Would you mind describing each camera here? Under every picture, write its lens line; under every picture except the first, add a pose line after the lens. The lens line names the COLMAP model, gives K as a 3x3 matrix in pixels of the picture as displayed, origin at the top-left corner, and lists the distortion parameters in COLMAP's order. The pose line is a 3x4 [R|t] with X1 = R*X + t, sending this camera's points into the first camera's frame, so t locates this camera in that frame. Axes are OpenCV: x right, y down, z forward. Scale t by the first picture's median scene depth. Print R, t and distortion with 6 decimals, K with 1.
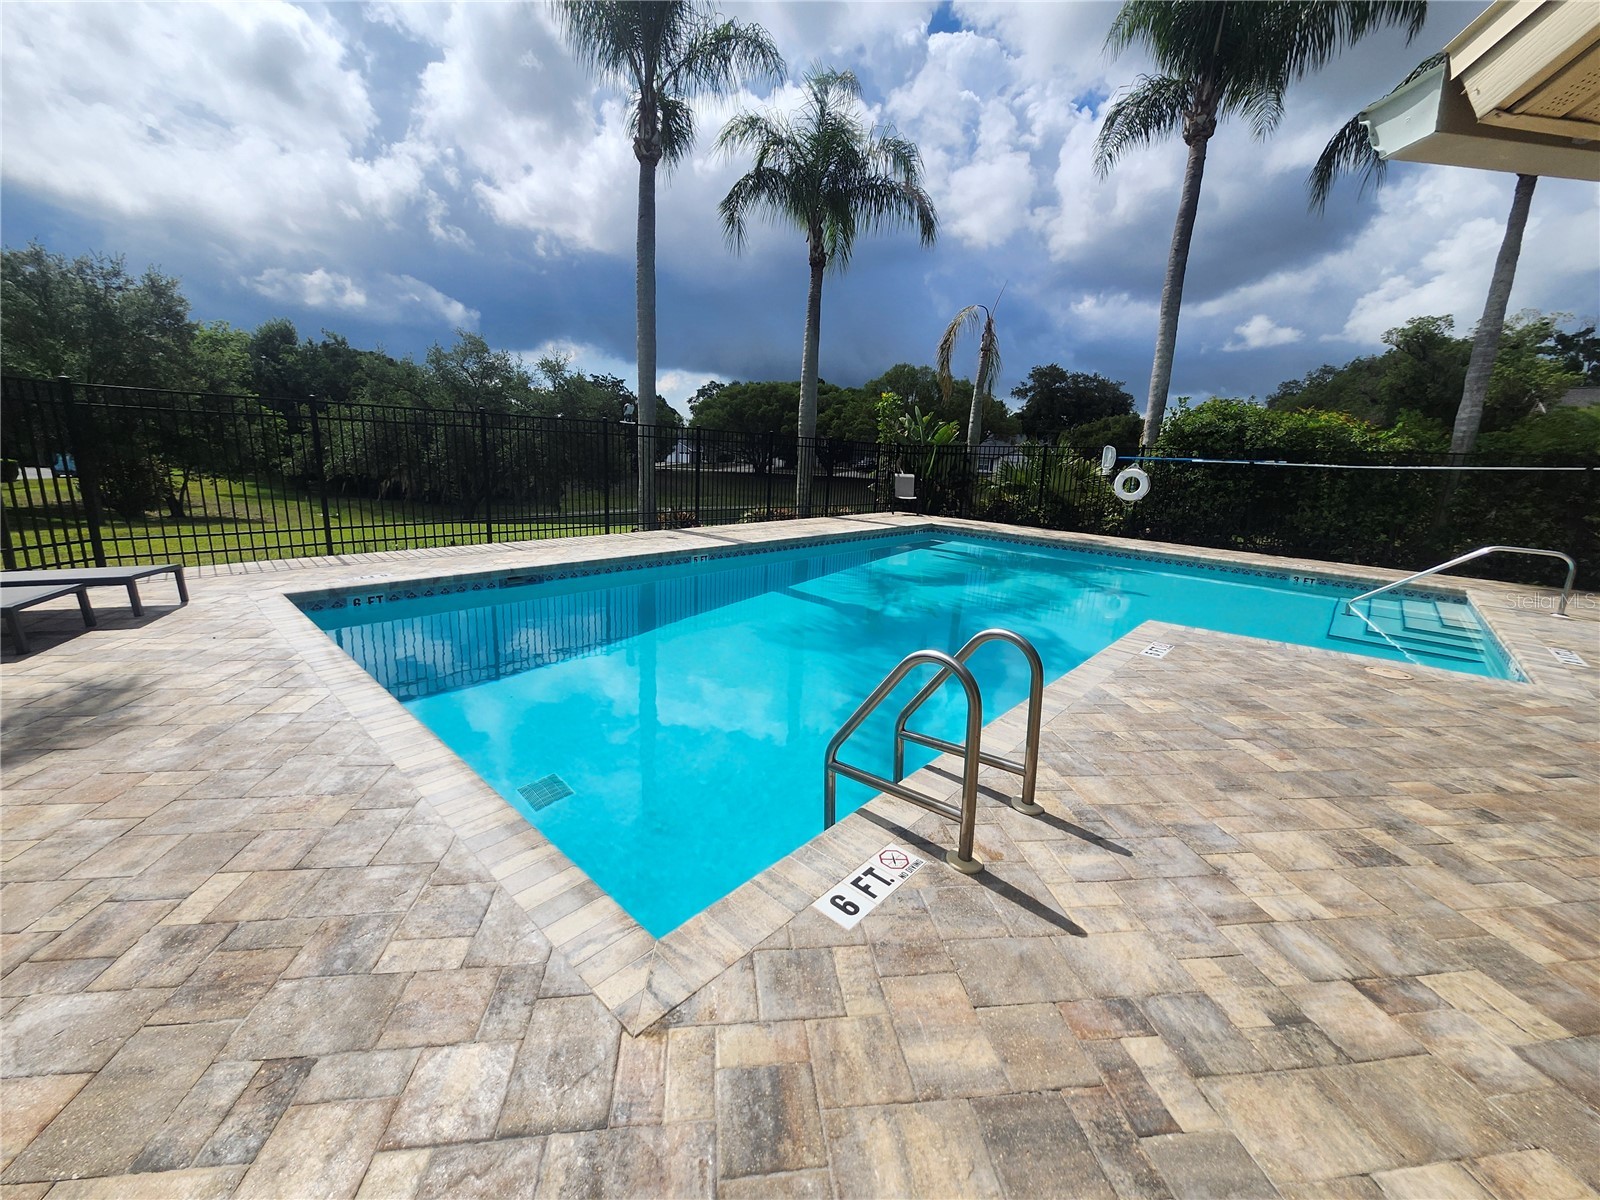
lens RADIAL K [[626.2, 0, 794.6], [0, 626.2, 598.8], [0, 0, 1]] dist [-0.001392, -0.000586]
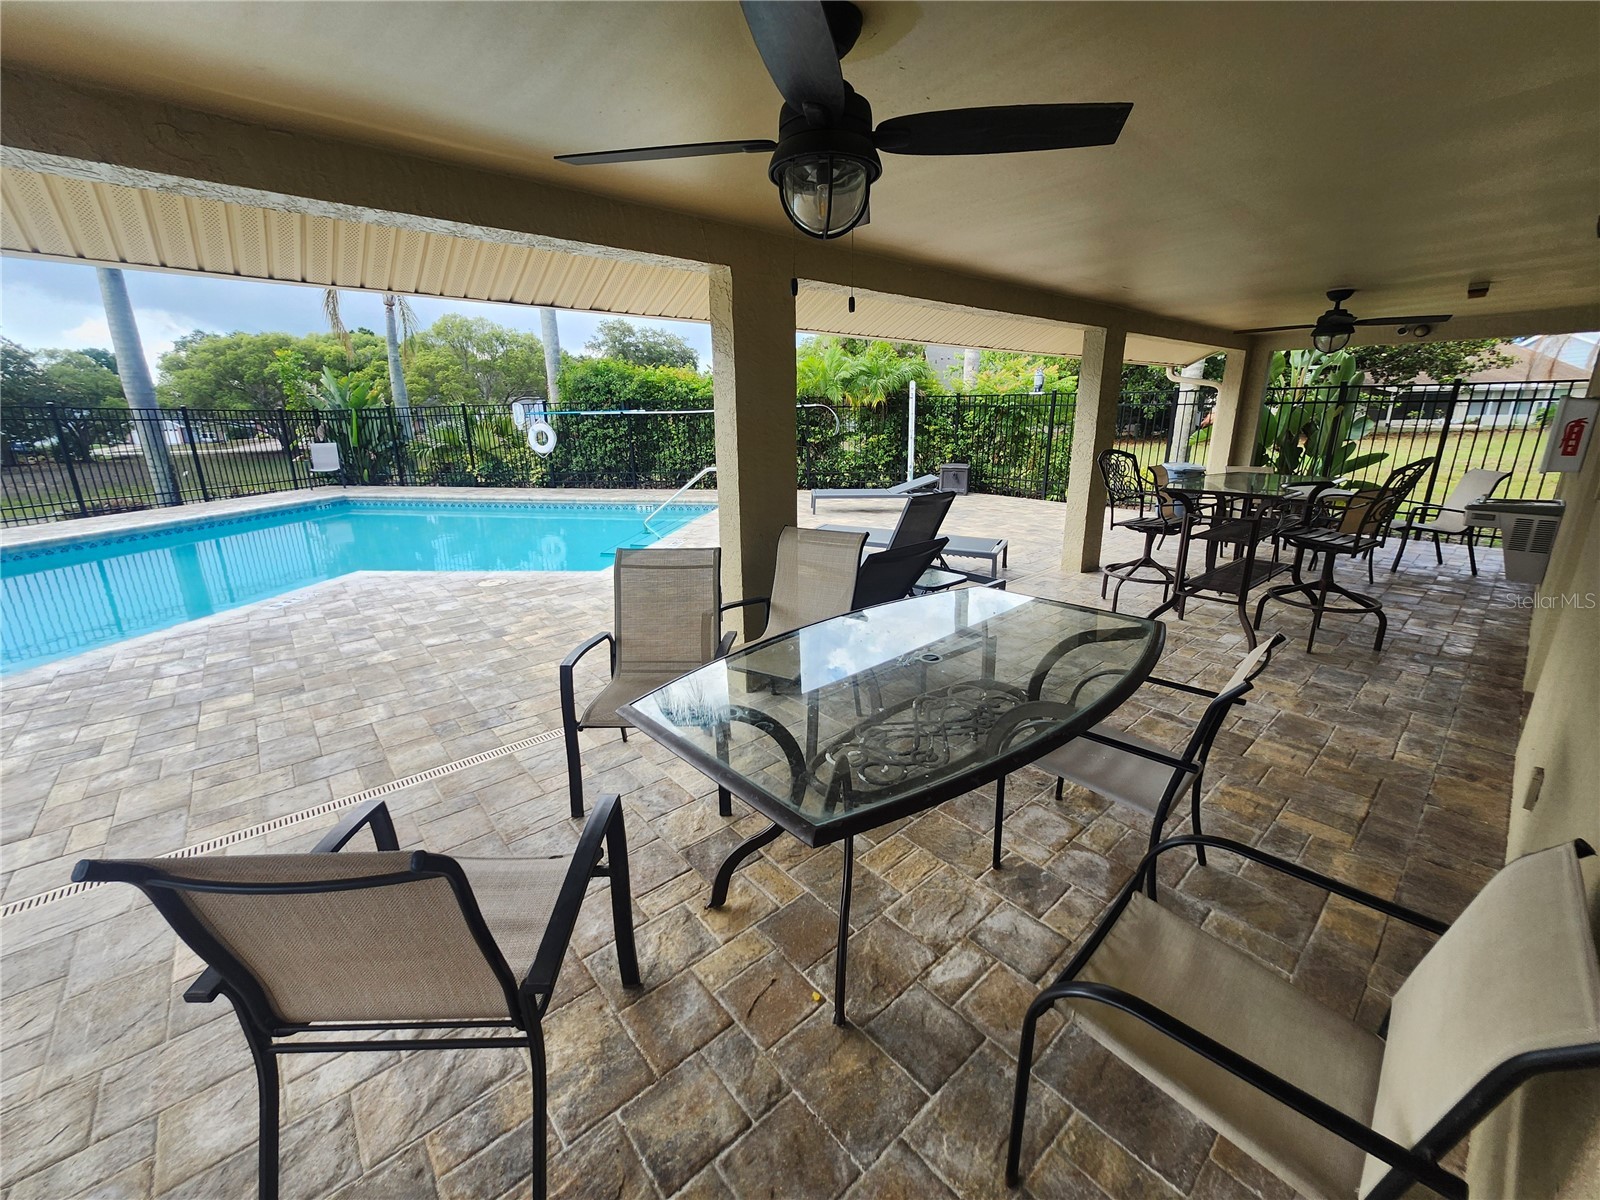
lens RADIAL K [[626.2, 0, 801.3], [0, 626.2, 591.8], [0, 0, 1]] dist [-0.001392, -0.000586]
pose [[0.832915, -0.200275, 0.515889, 0.304954], [0.171002, 0.979739, 0.104261, 0.041589], [-0.526318, 0.001378, 0.850287, -0.154312]]
